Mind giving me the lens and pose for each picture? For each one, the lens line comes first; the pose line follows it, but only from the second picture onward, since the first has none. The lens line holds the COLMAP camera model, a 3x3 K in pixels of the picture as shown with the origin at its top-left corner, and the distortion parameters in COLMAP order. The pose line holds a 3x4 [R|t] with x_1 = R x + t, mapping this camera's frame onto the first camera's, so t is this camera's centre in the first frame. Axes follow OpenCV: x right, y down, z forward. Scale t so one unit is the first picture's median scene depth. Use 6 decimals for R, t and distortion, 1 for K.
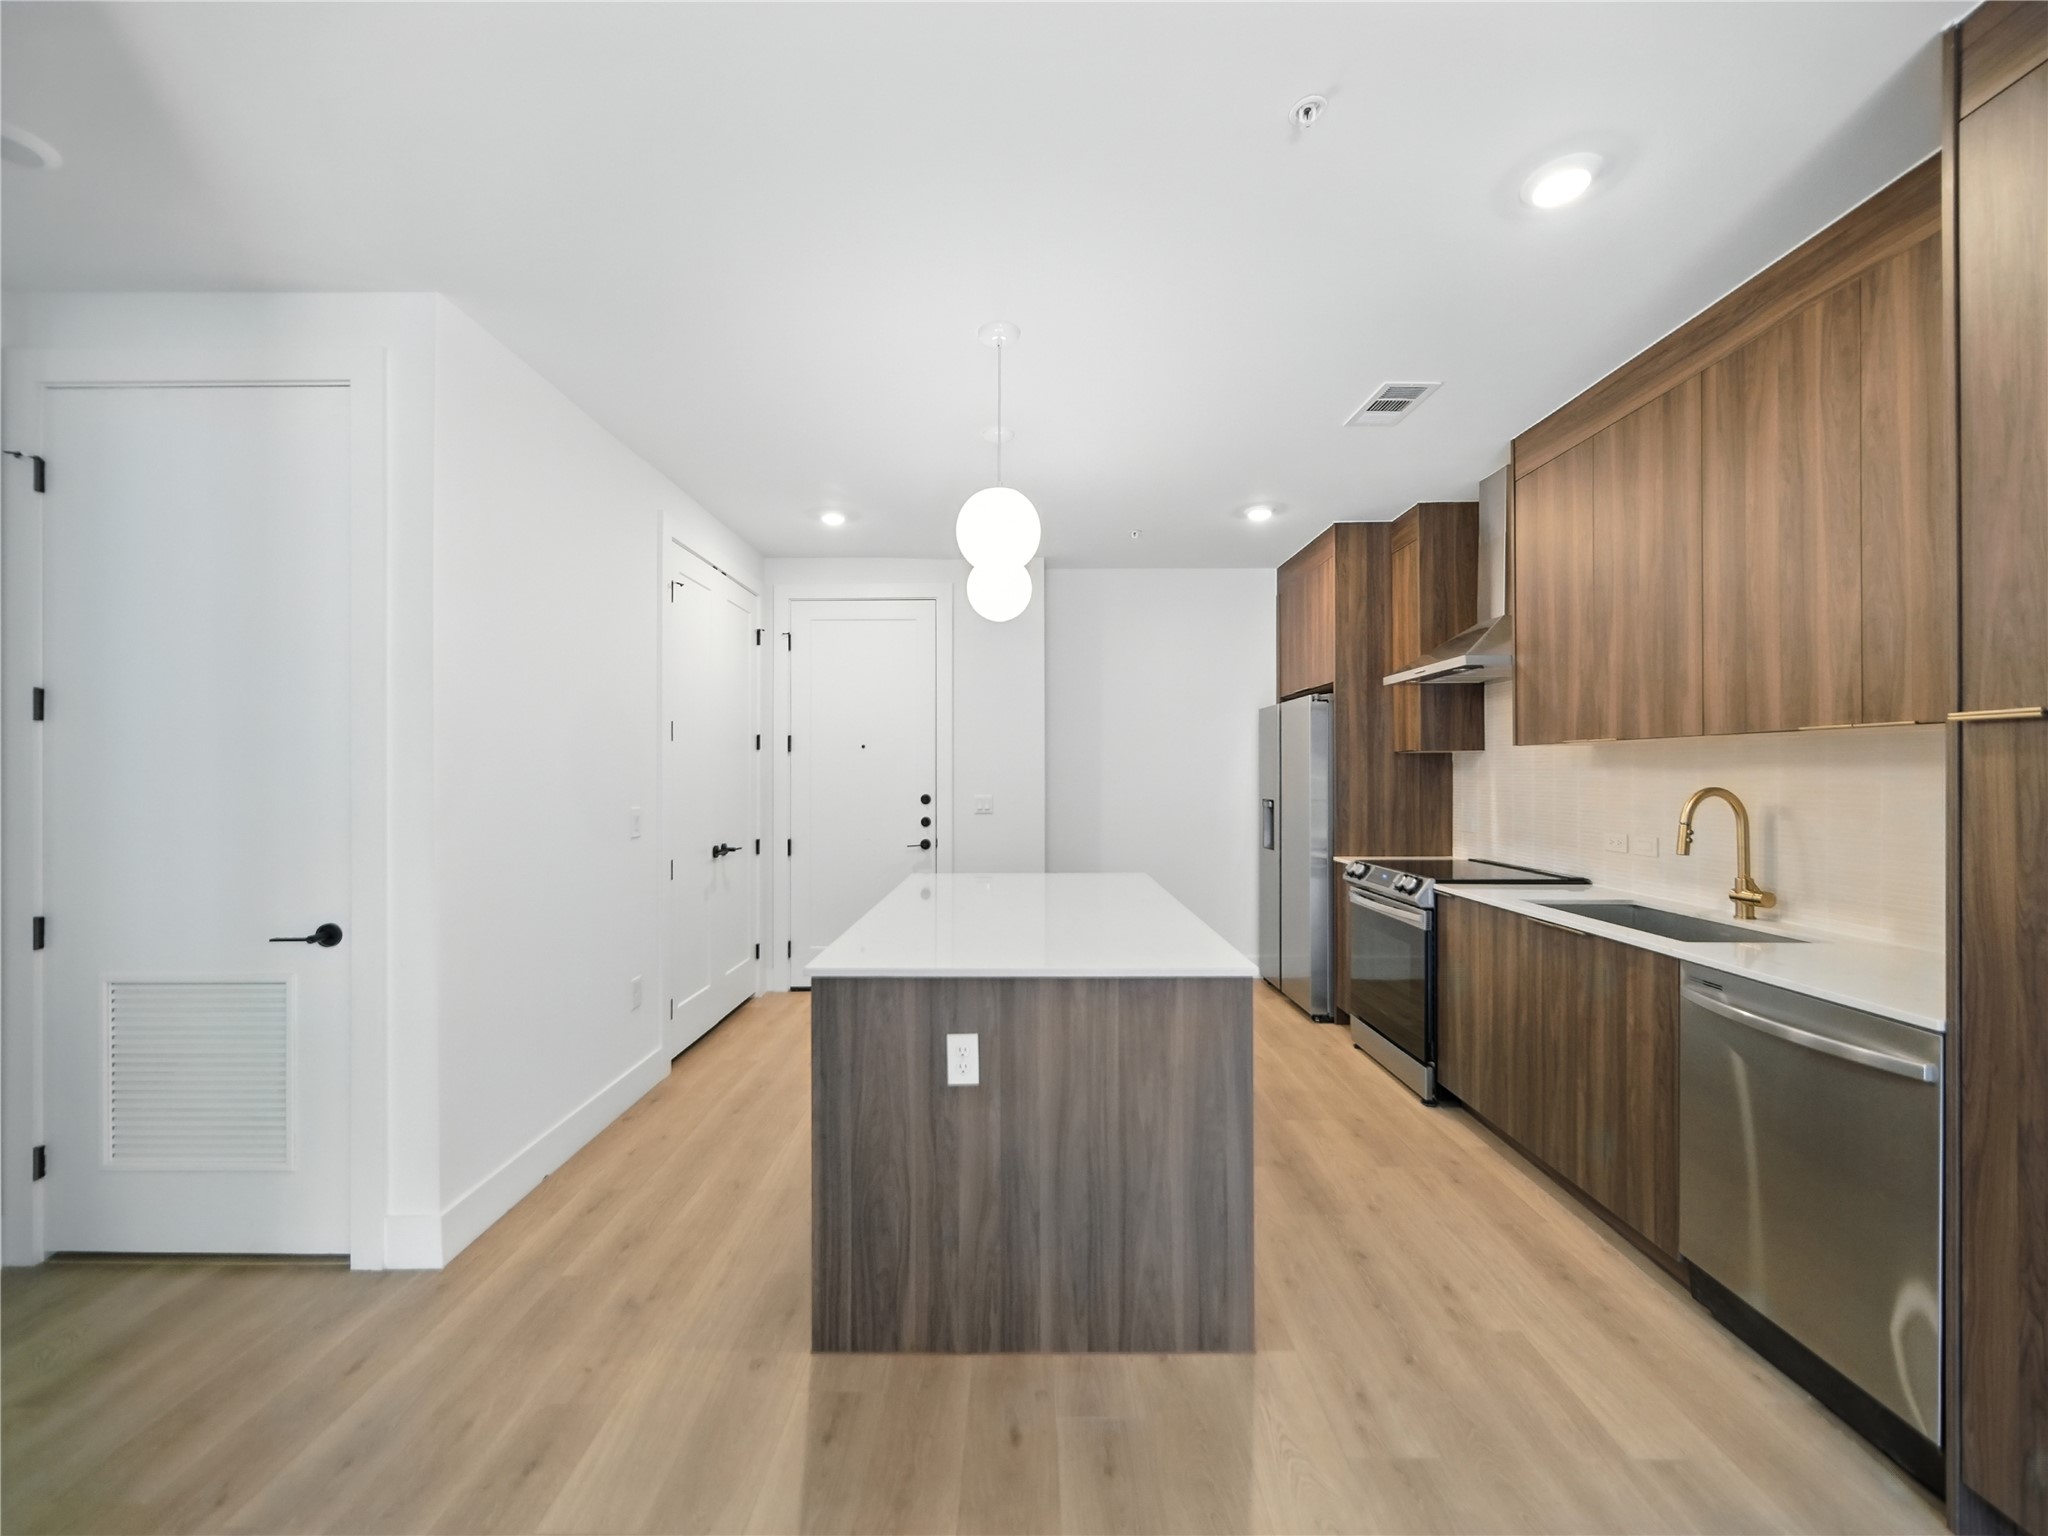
lens RADIAL K [[816.1, 0, 1023.0], [0, 816.1, 777.6], [0, 0, 1]] dist [-0.000002, 0.000062]
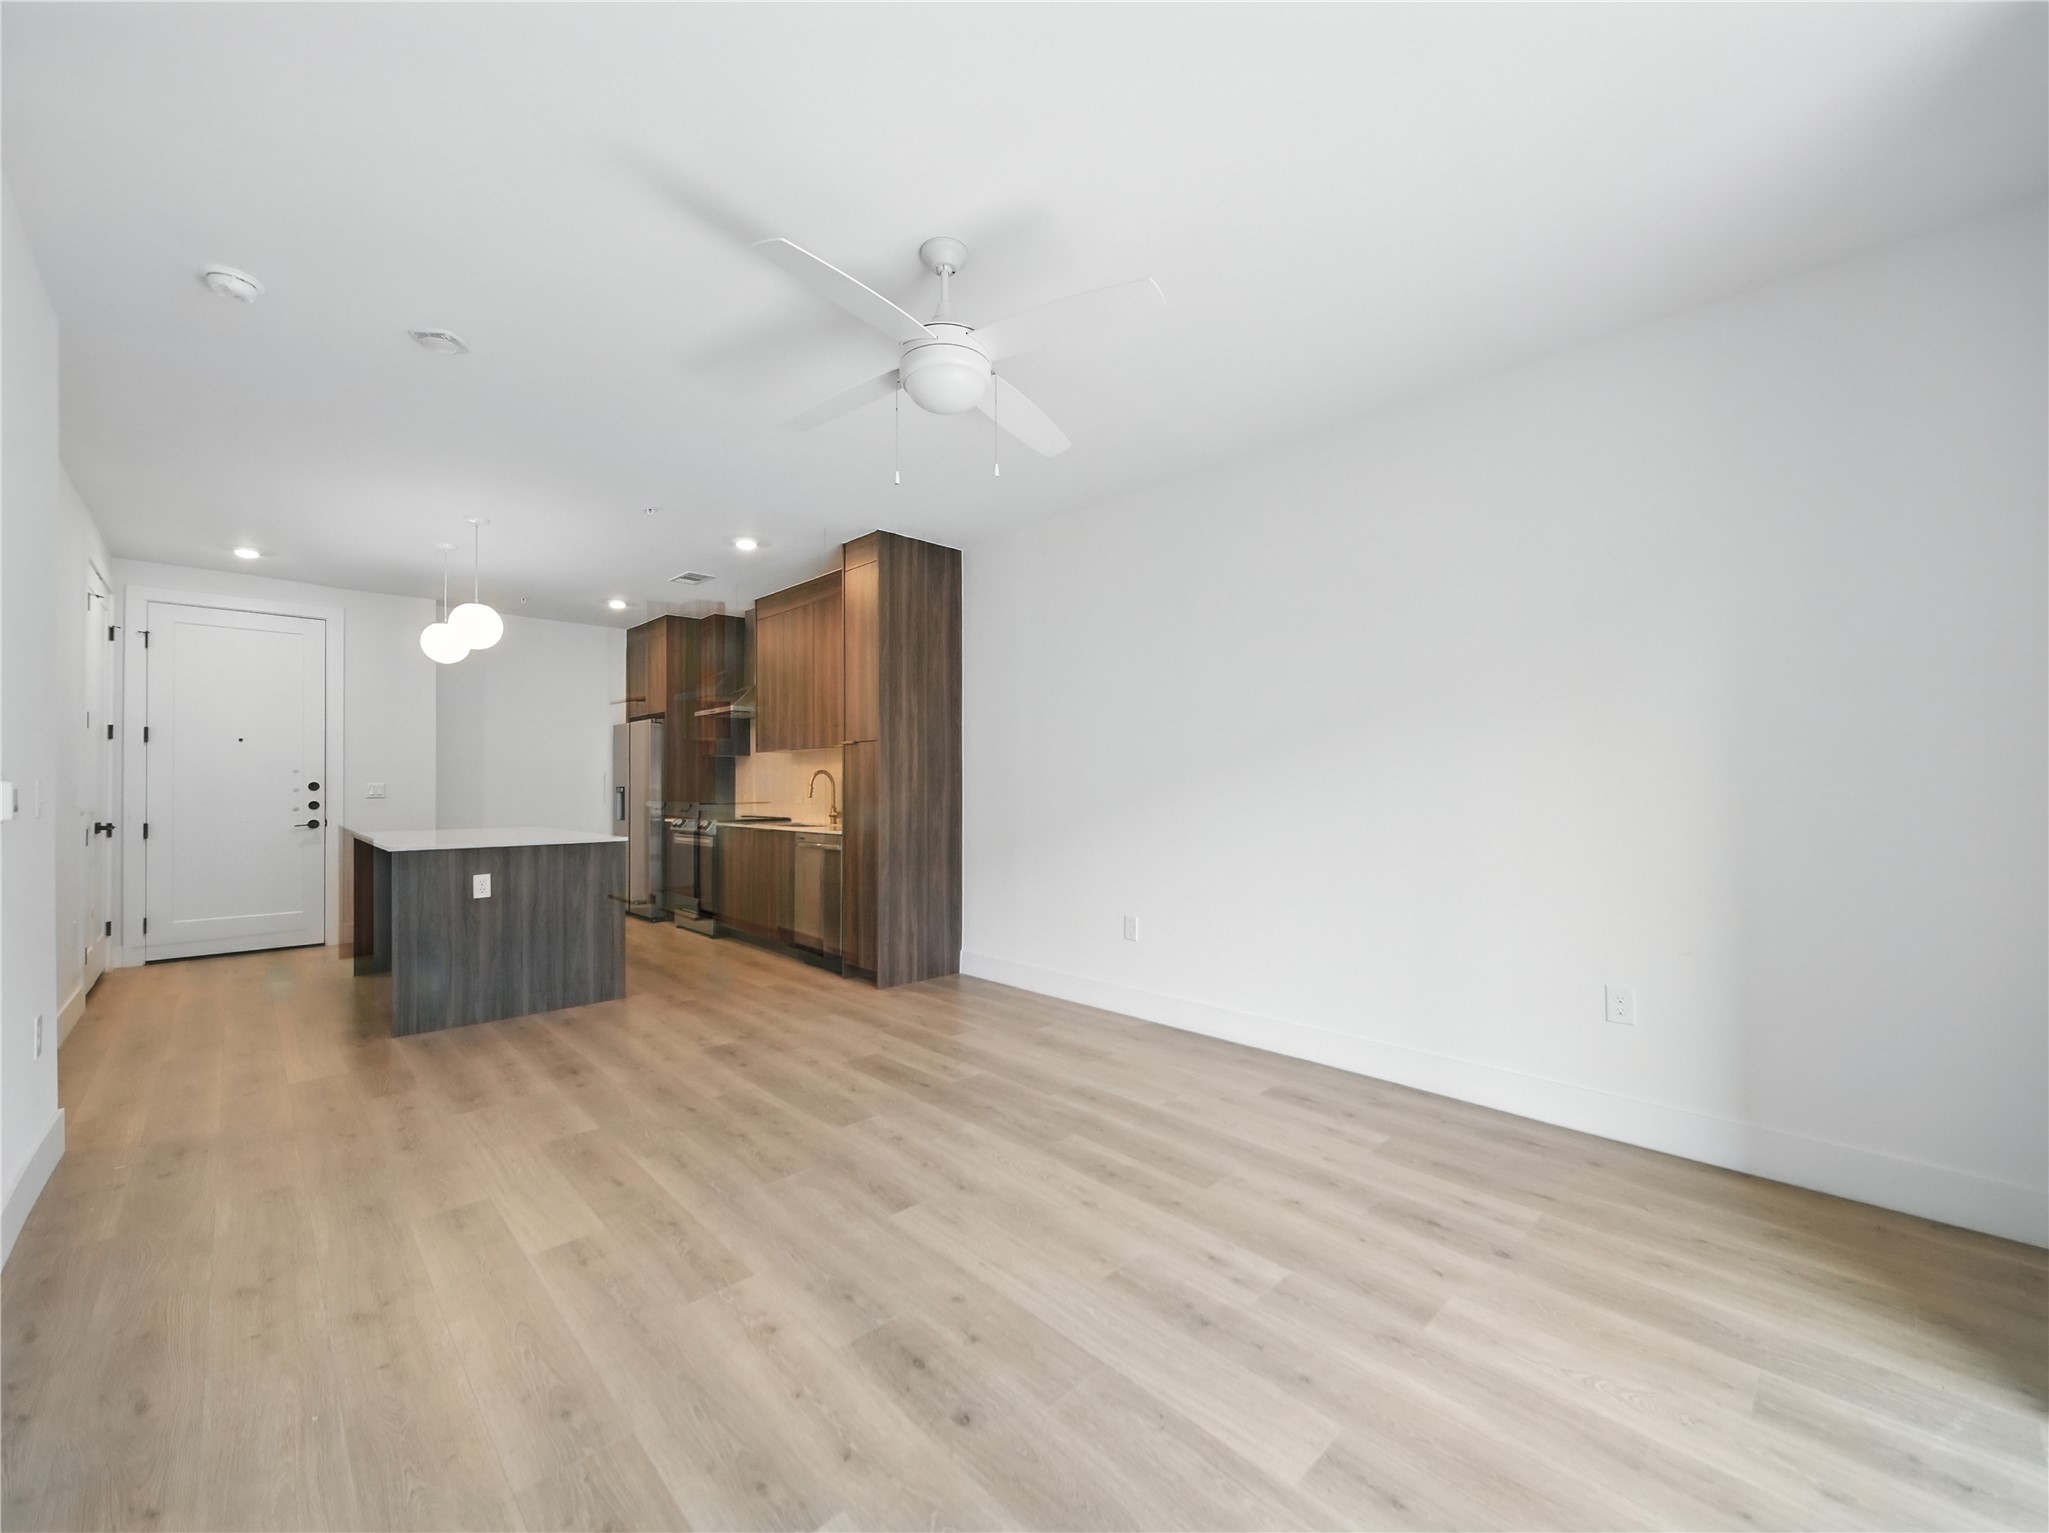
lens RADIAL K [[816.5, 0, 1023.5], [0, 816.5, 776.1], [0, 0, 1]] dist [-0.000002, 0.000062]
pose [[0.718281, 0.010556, 0.695673, -0.448716], [0.003808, 0.999810, -0.019102, 0.084470], [-0.695742, 0.016370, 0.718105, -1.257128]]
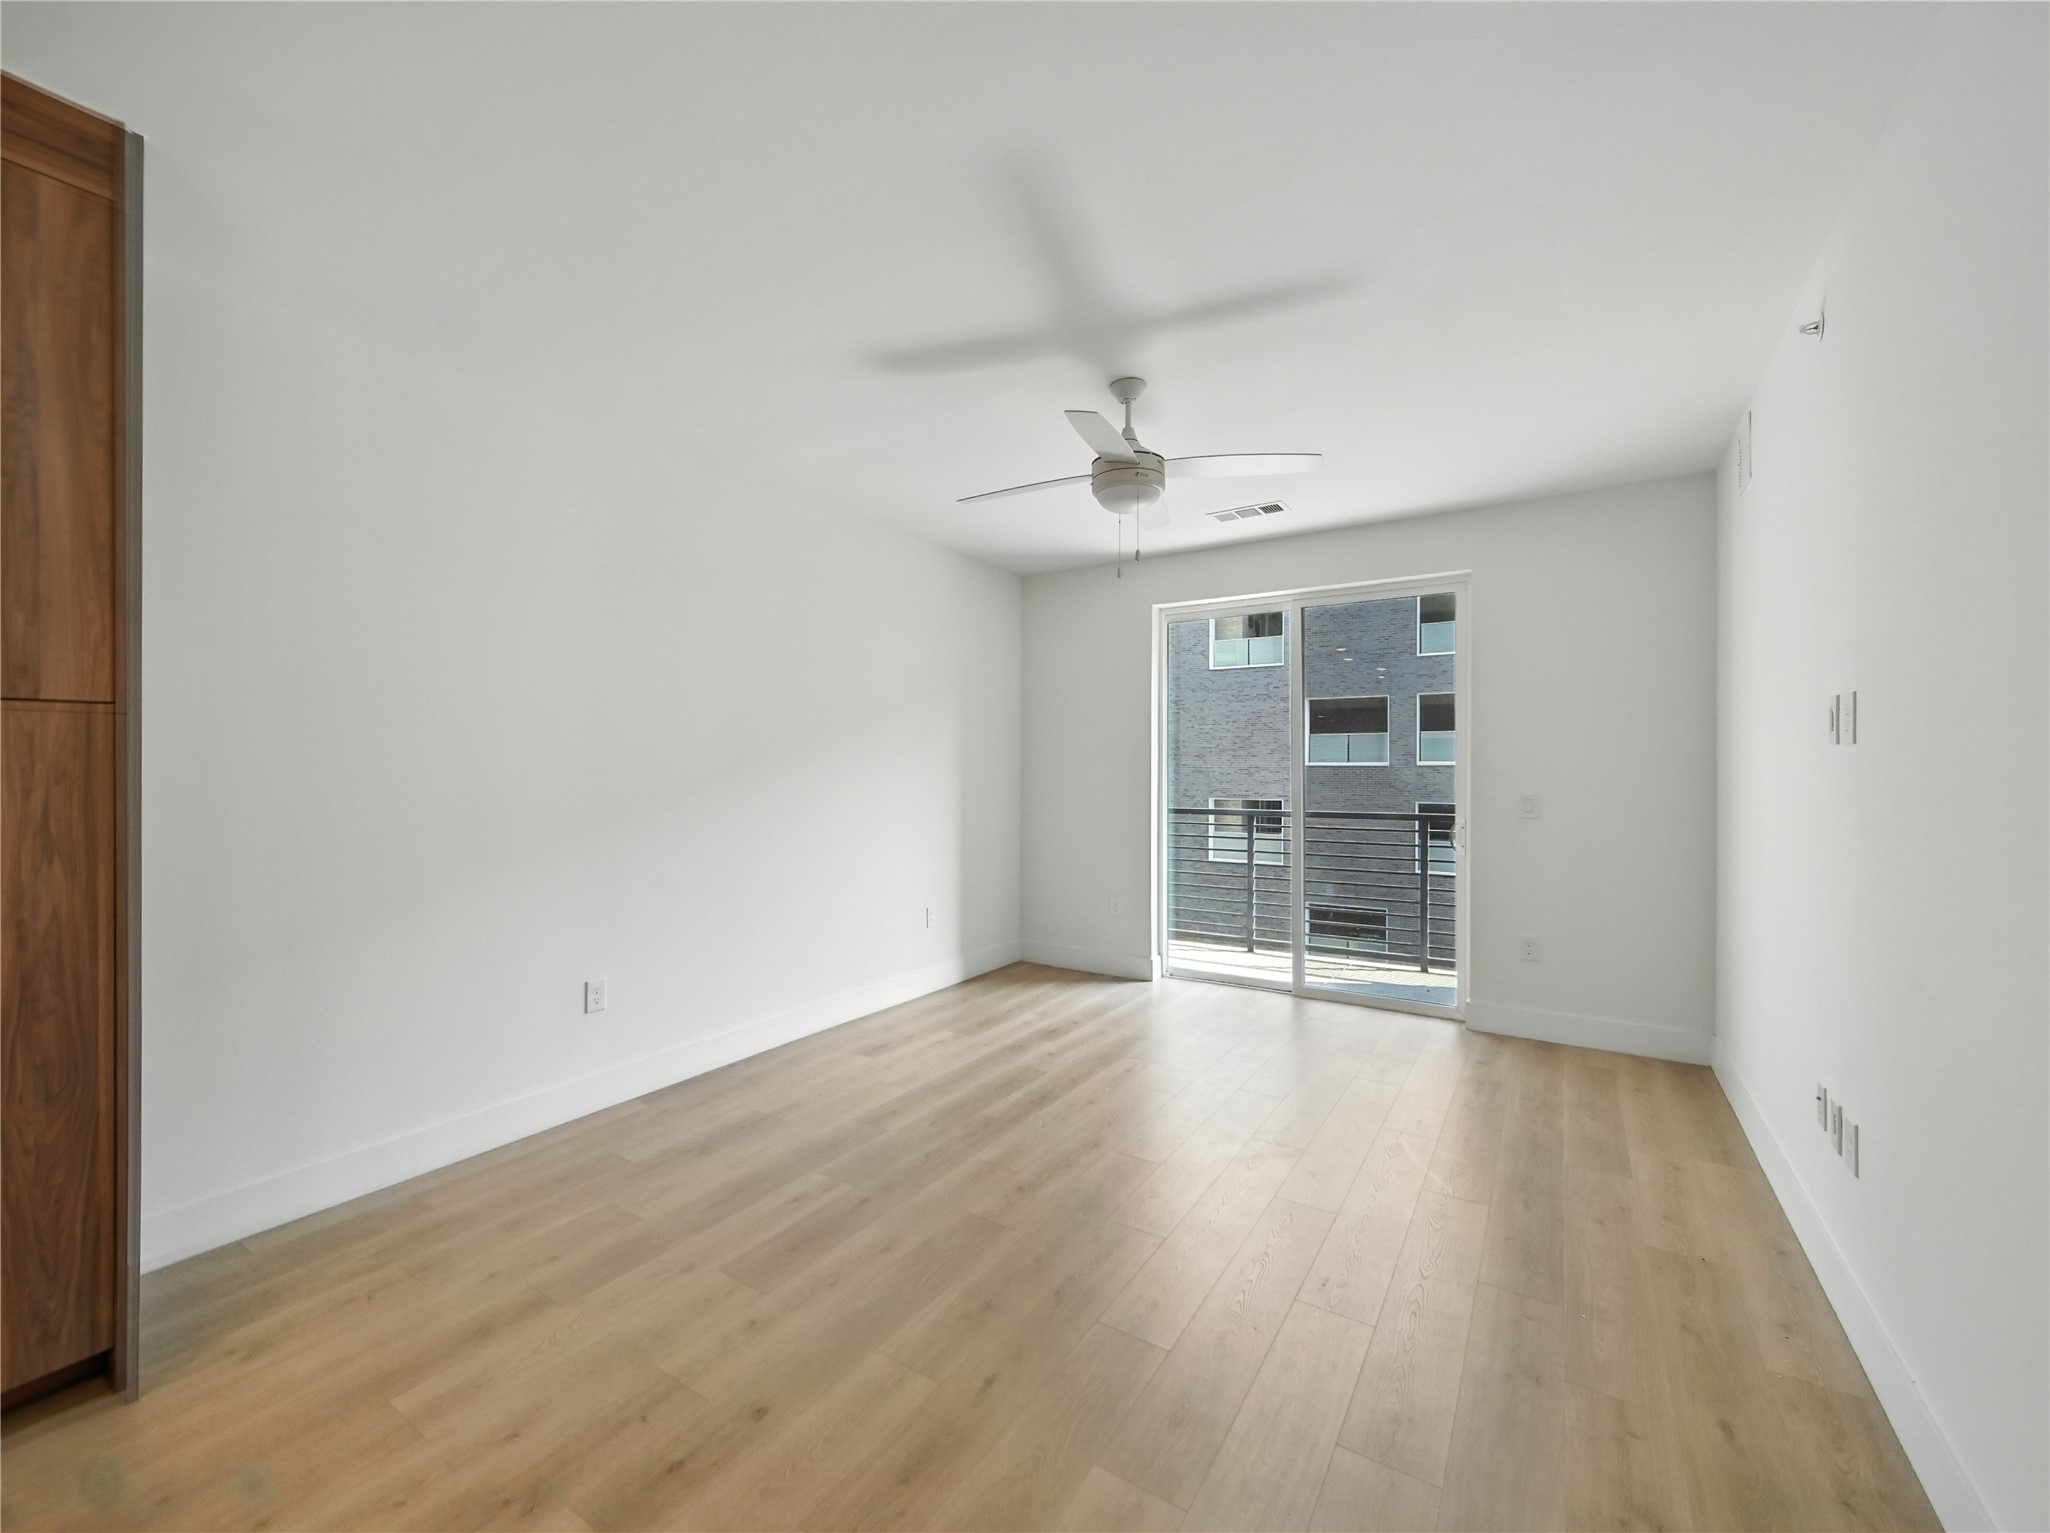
lens RADIAL K [[829.3, 0, 1017.1], [0, 829.3, 747.2], [0, 0, 1]] dist [0.001319, 0.000242]
pose [[-0.838066, 0.016281, 0.545326, -0.383557], [0.004955, 0.999741, -0.022234, 0.002825], [-0.545546, -0.015931, -0.837929, 0.670726]]
